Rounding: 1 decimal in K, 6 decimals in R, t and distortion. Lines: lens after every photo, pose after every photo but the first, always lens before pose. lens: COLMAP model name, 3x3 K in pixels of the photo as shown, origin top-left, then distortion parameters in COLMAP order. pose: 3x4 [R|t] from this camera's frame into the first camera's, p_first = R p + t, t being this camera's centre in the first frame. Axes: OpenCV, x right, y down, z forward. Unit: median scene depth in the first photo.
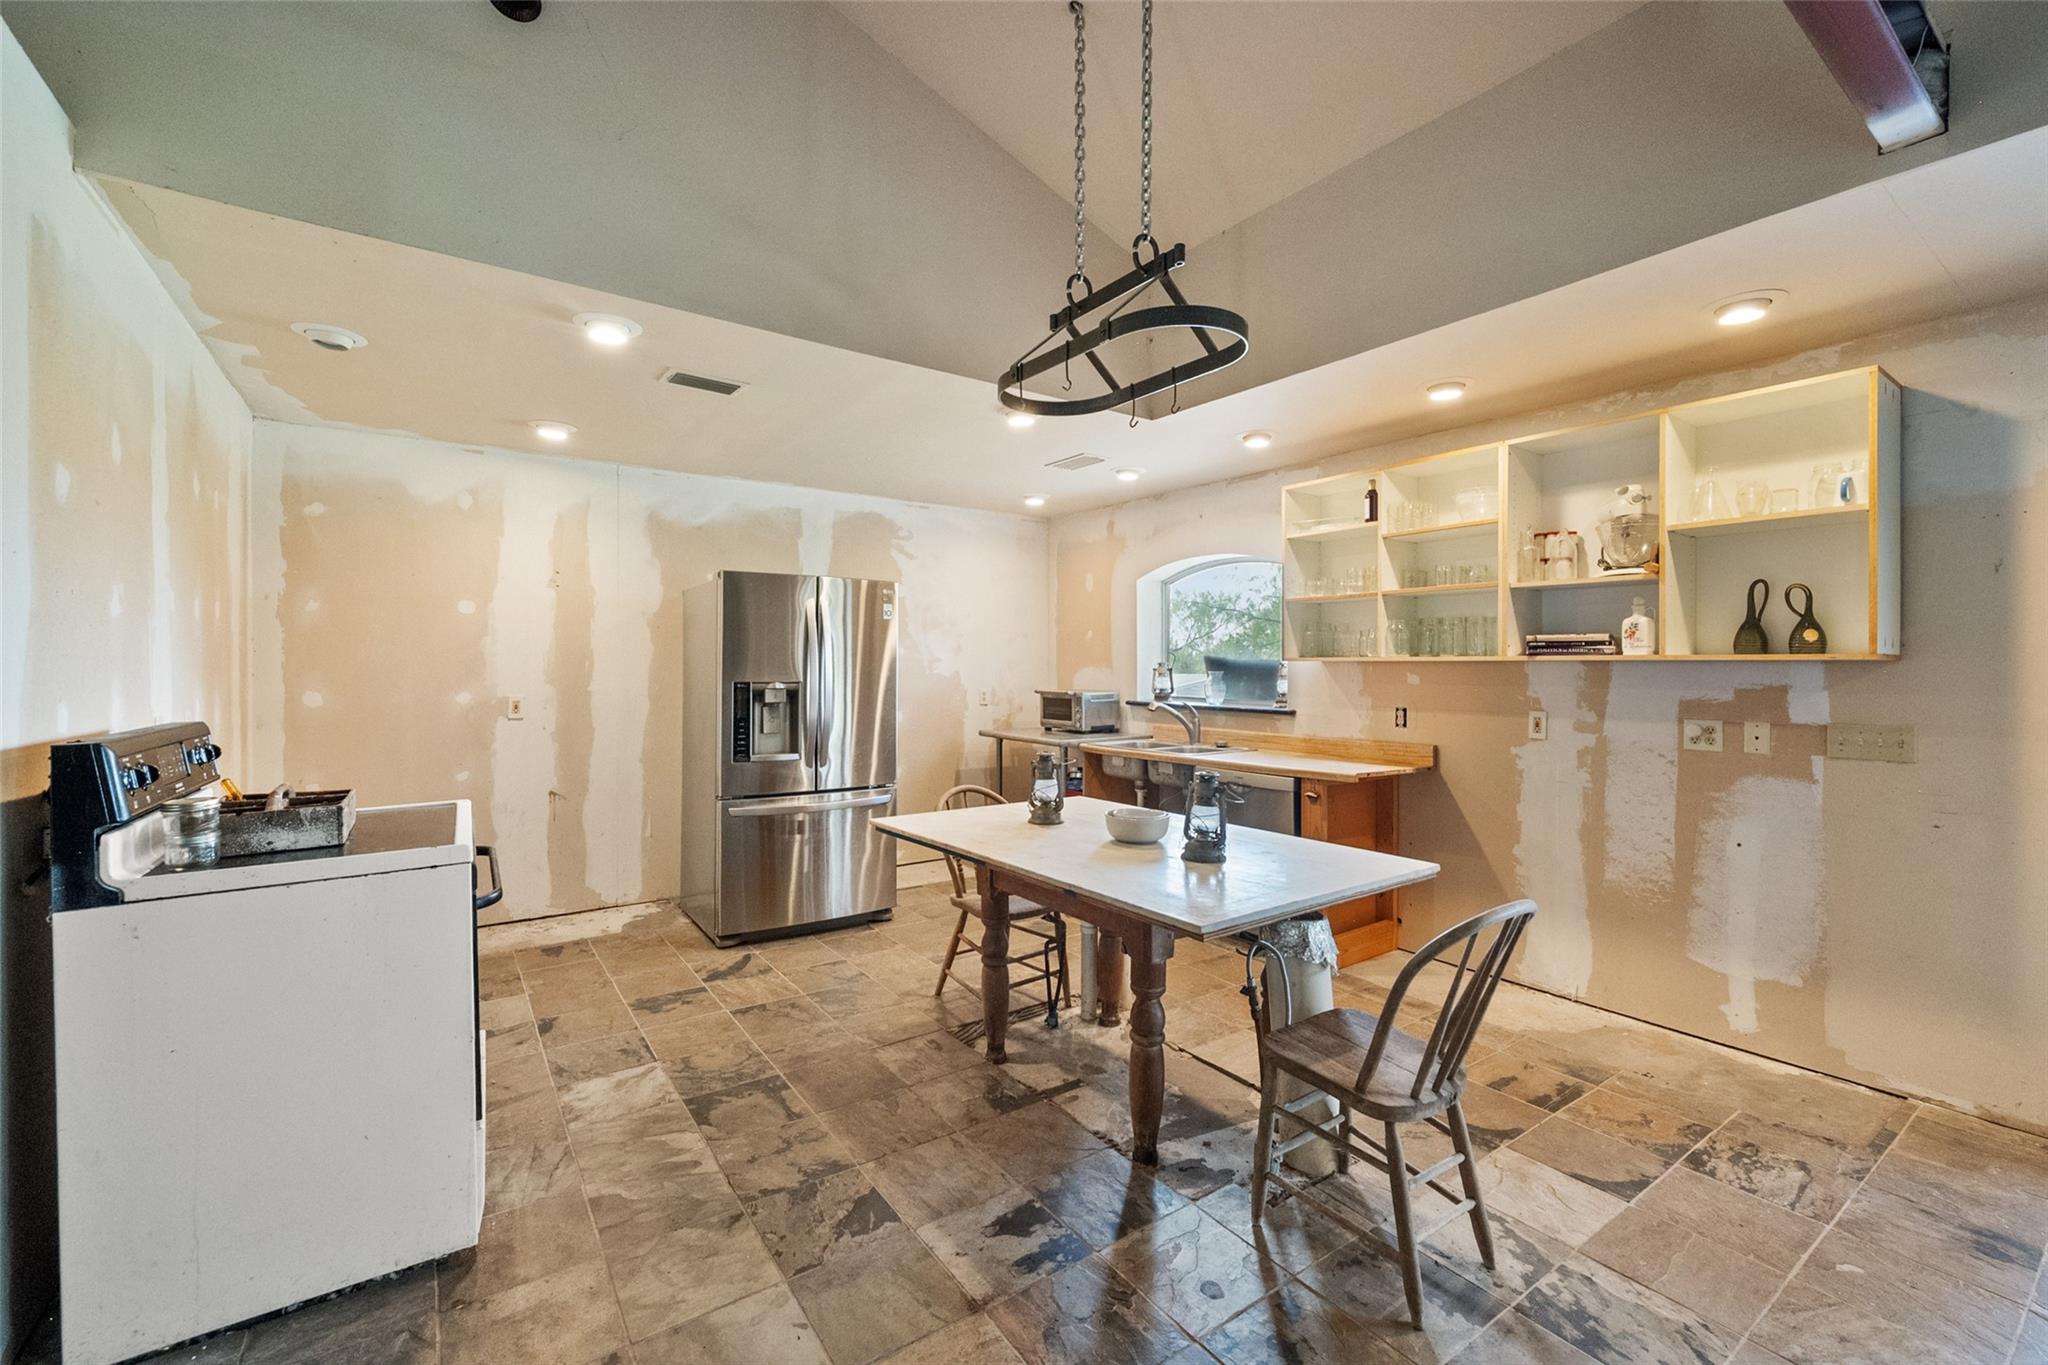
lens RADIAL K [[858.6, 0, 1030.5], [0, 858.6, 676.7], [0, 0, 1]] dist [0.003478, -0.000431]
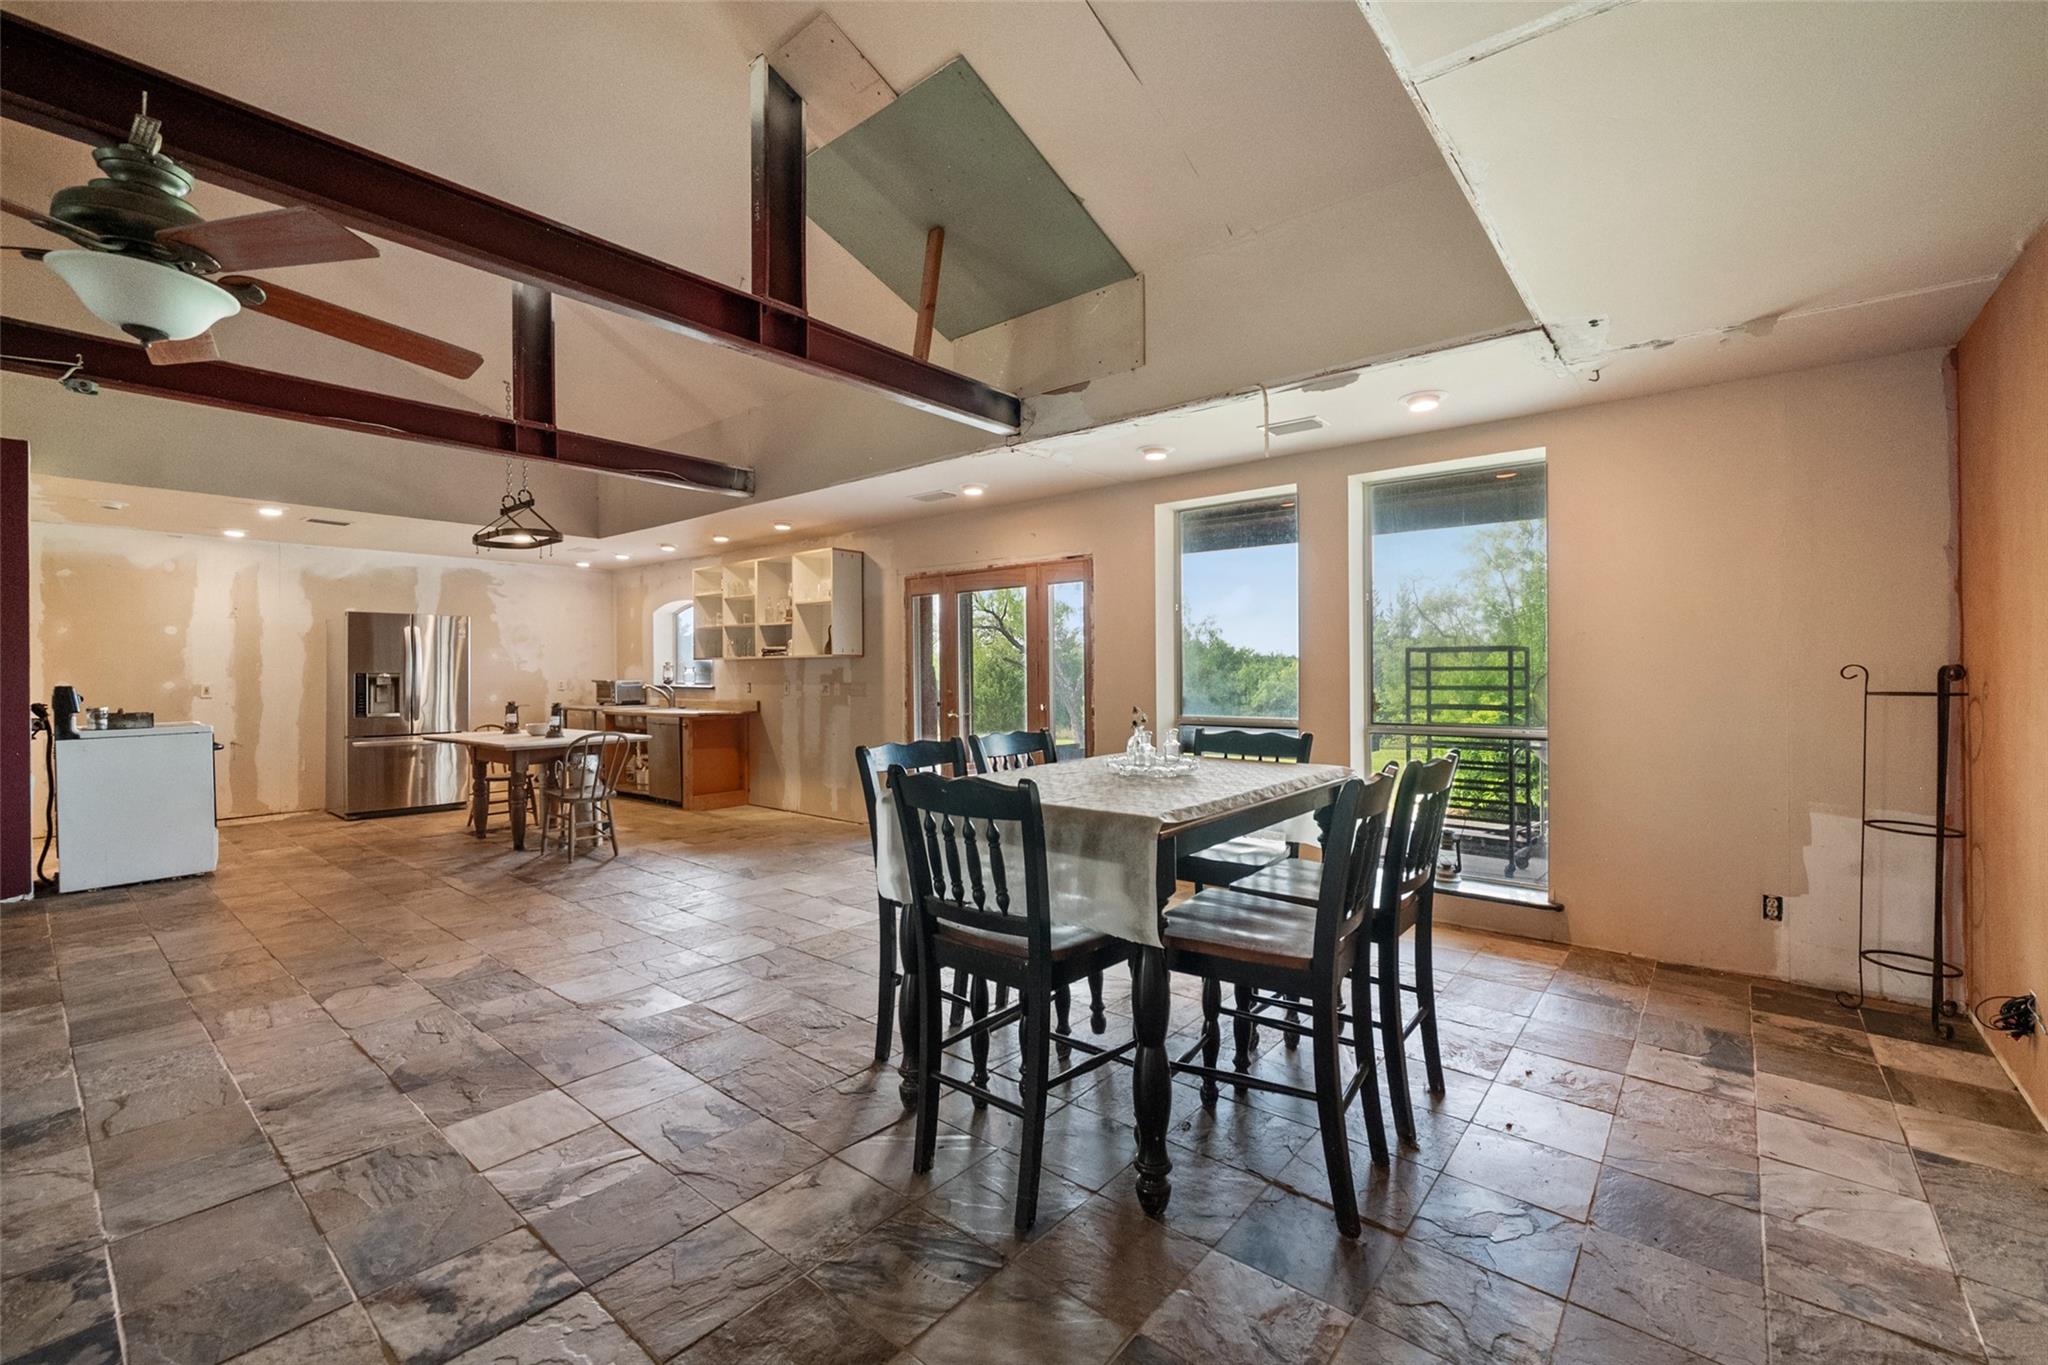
lens RADIAL K [[858.6, 0, 1026.4], [0, 858.6, 673.7], [0, 0, 1]] dist [0.003478, -0.000431]
pose [[0.966766, -0.009904, 0.255471, 0.500100], [0.012523, 0.999884, -0.008627, 0.036584], [-0.255356, 0.011540, 0.966778, -0.997961]]
